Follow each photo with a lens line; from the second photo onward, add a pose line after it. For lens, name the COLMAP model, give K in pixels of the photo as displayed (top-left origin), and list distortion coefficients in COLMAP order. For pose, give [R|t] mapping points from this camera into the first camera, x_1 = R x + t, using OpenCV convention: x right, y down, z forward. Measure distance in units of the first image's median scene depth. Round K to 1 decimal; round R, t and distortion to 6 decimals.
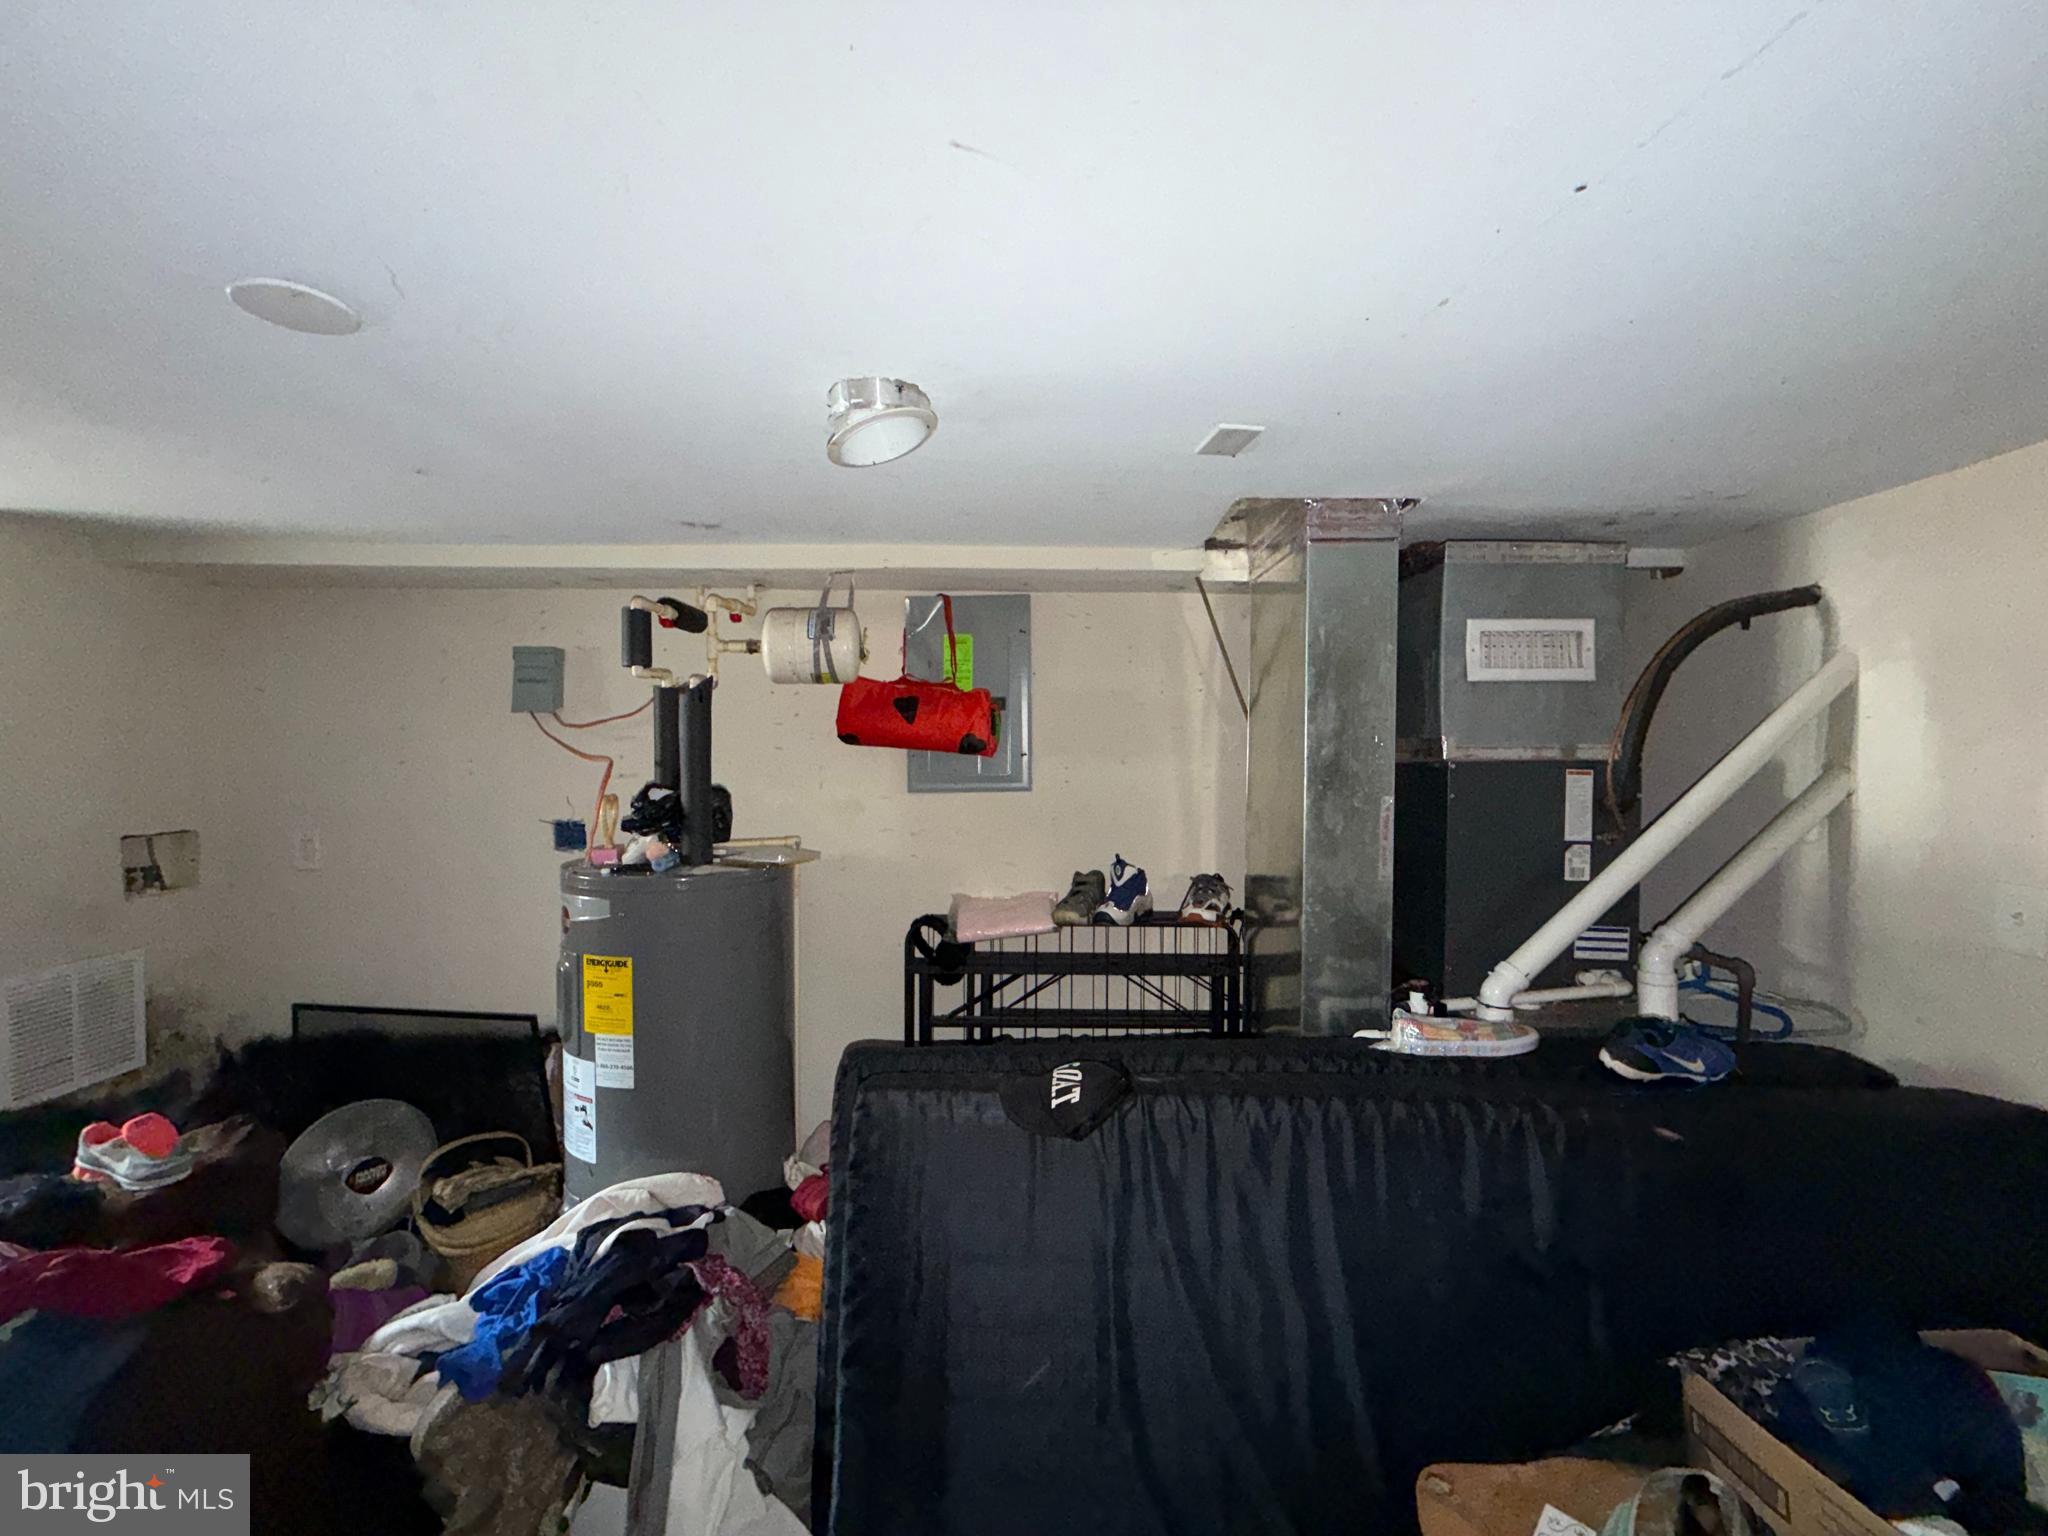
lens RADIAL K [[816.3, 0, 1020.3], [0, 816.3, 770.4], [0, 0, 1]] dist [-0.000394, -0.000567]
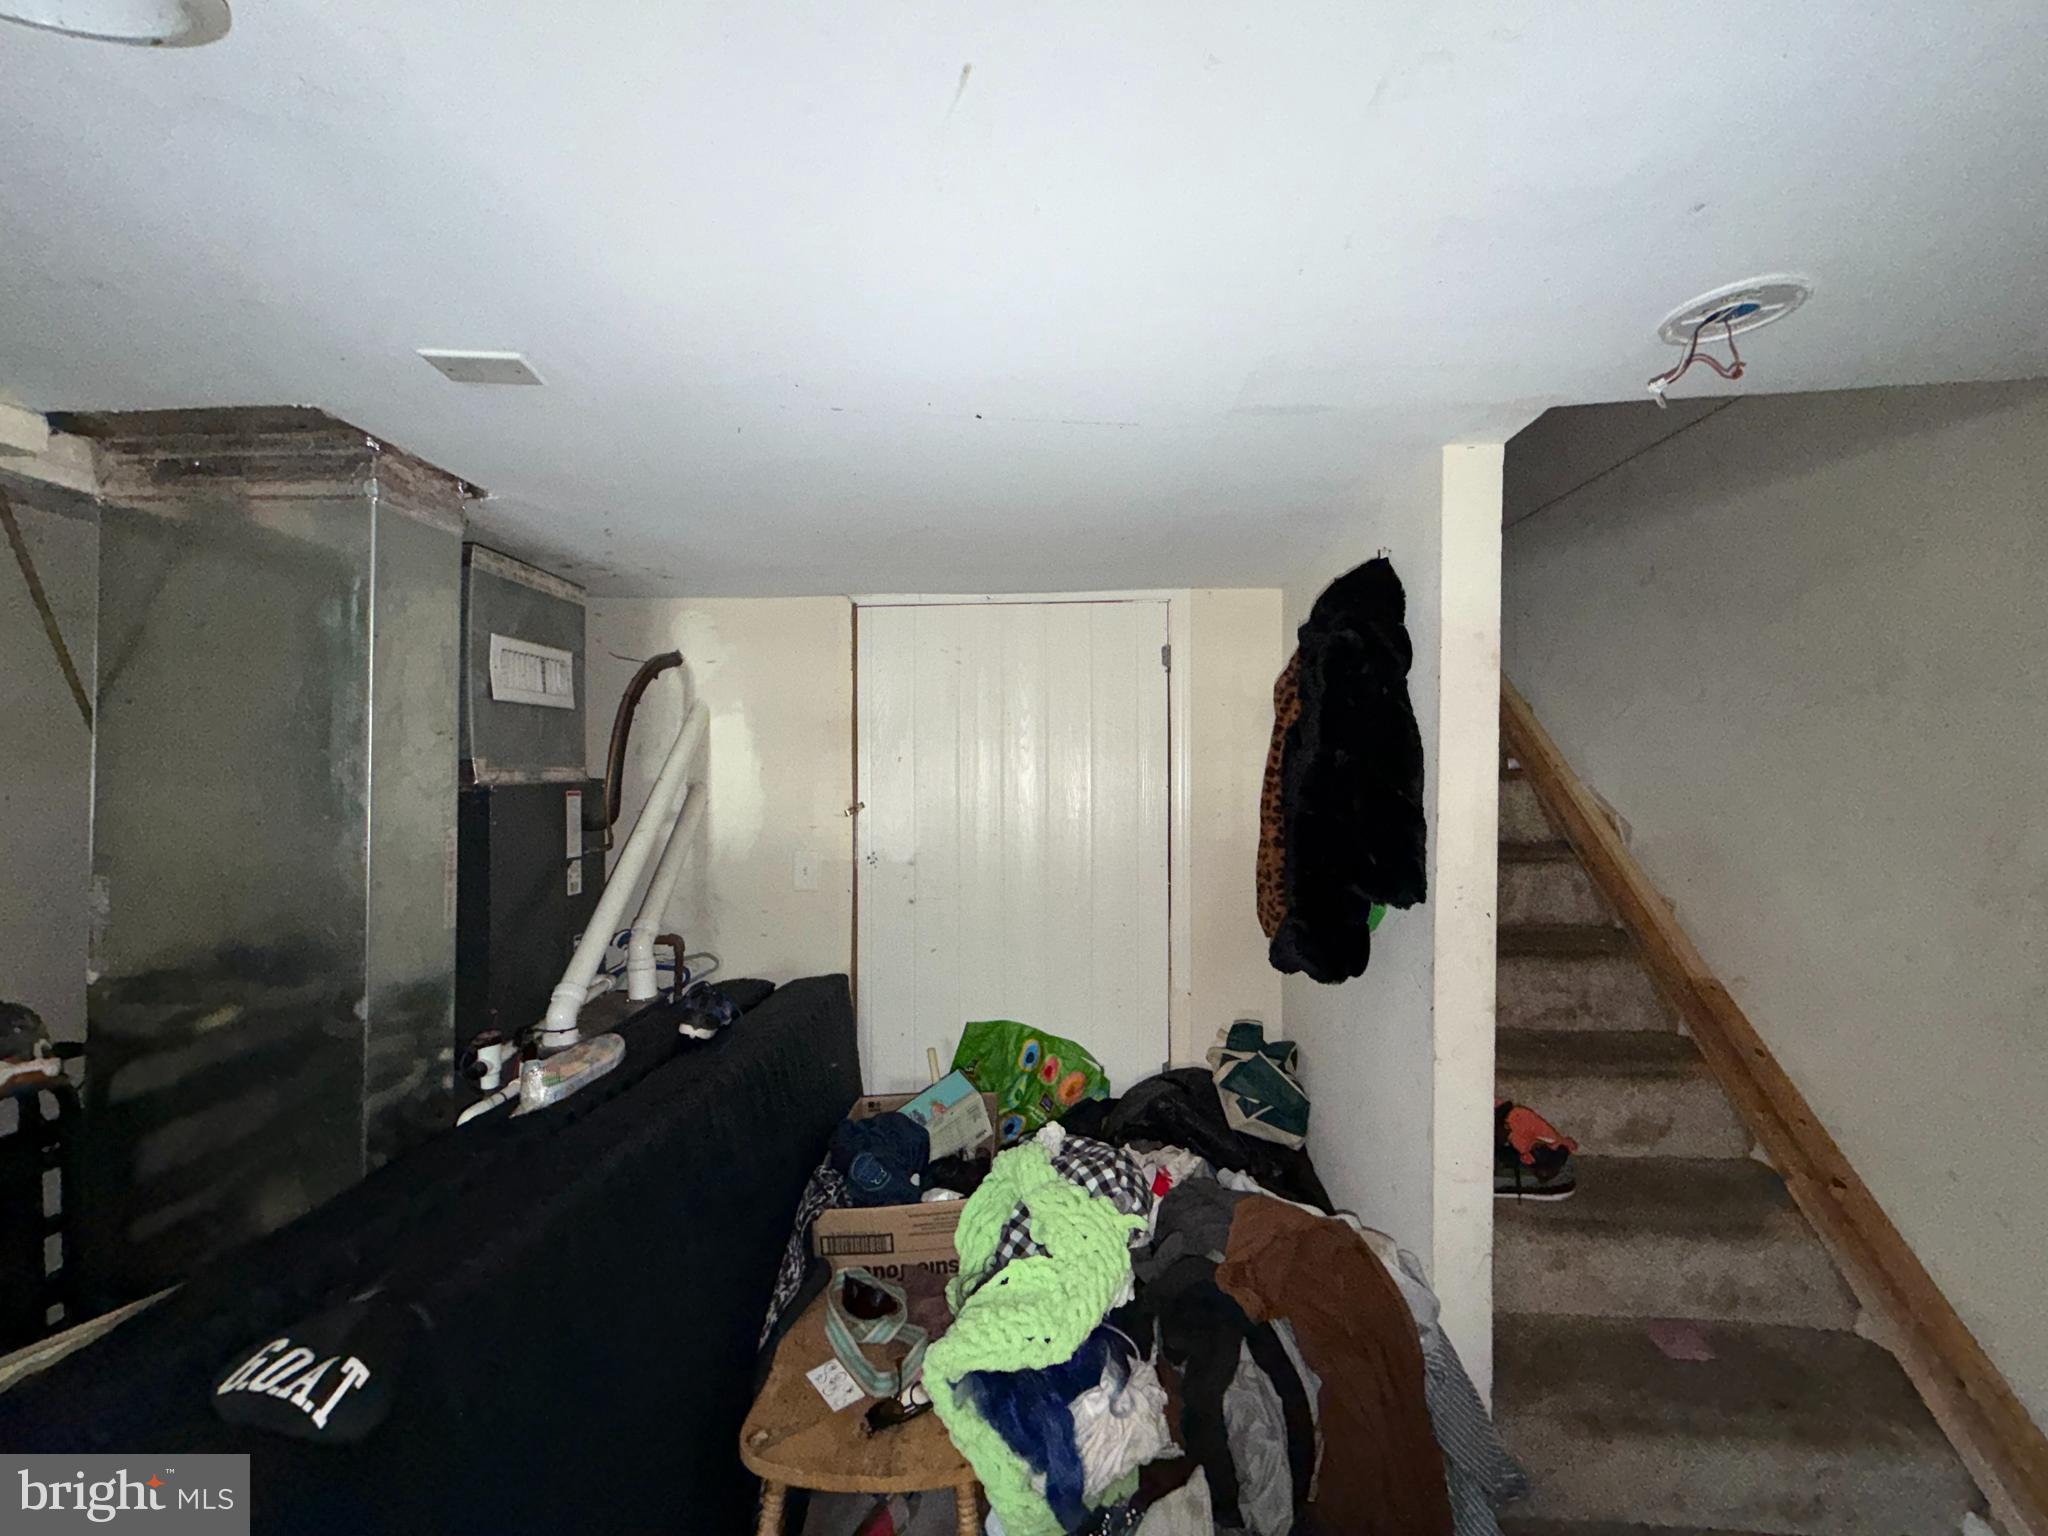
lens RADIAL K [[816.3, 0, 1020.3], [0, 816.3, 770.4], [0, 0, 1]] dist [-0.000394, -0.000567]
pose [[0.032281, 0.001163, 0.999478, -0.325830], [0.019258, 0.999813, -0.001786, -0.013181], [-0.999293, 0.019306, 0.032252, 0.328366]]
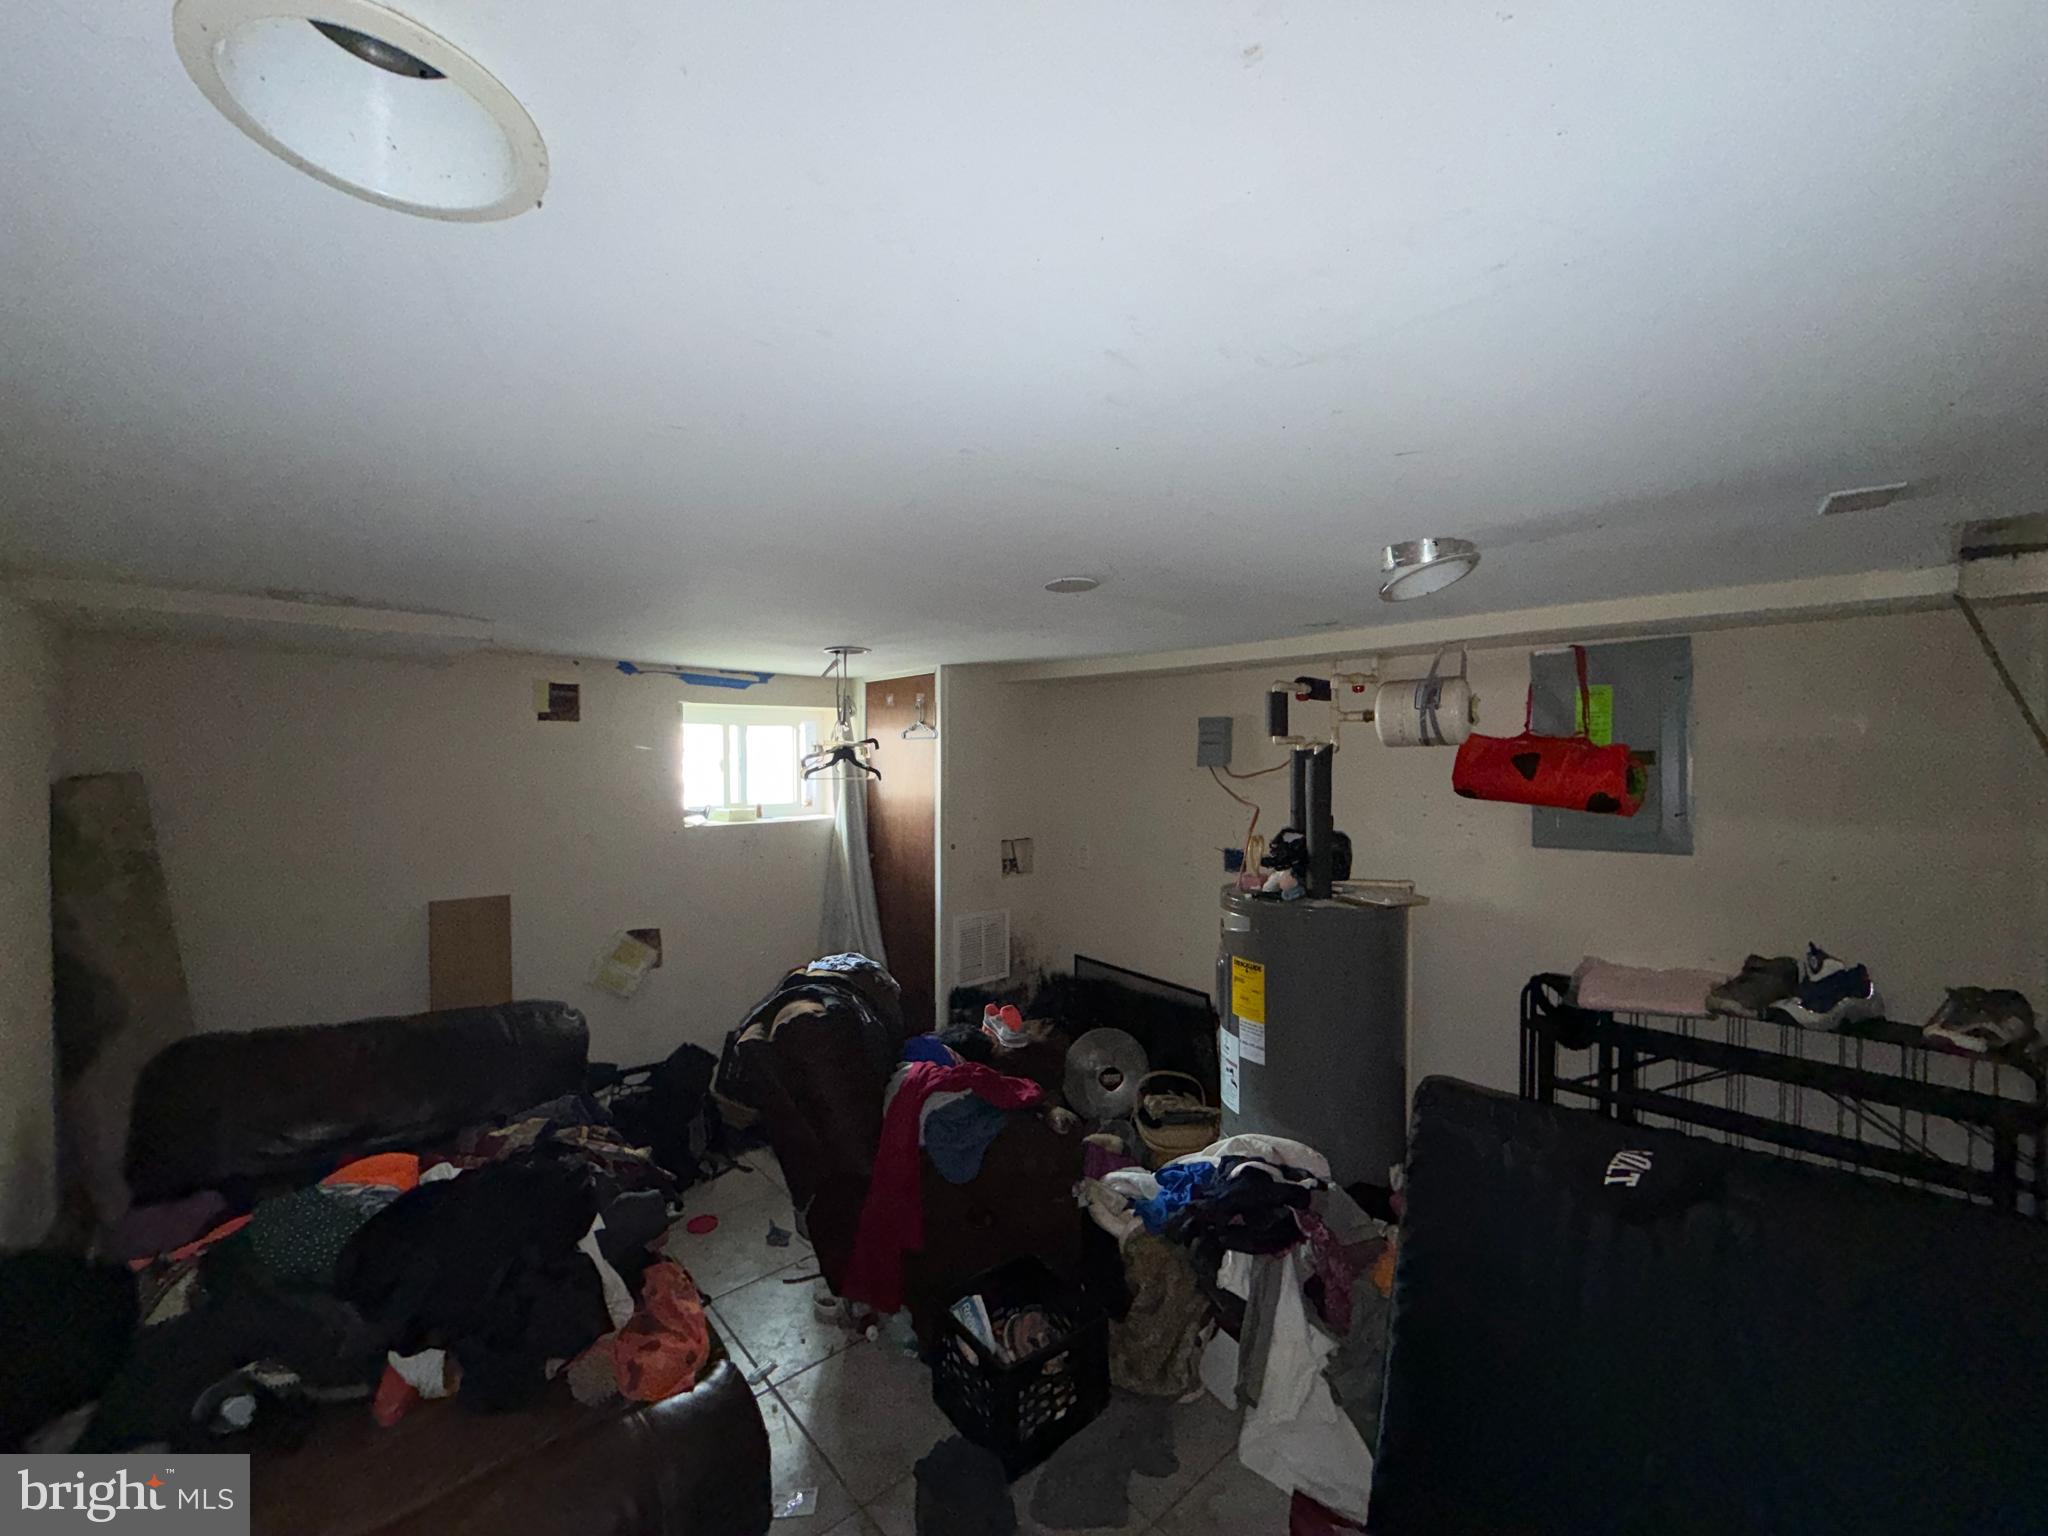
lens RADIAL K [[816.3, 0, 1020.3], [0, 816.3, 770.4], [0, 0, 1]] dist [-0.000394, -0.000567]
pose [[0.690424, 0.005644, -0.723383, 0.179162], [-0.011764, 0.999925, -0.003425, -0.065948], [0.723309, 0.010875, 0.690439, -0.171142]]
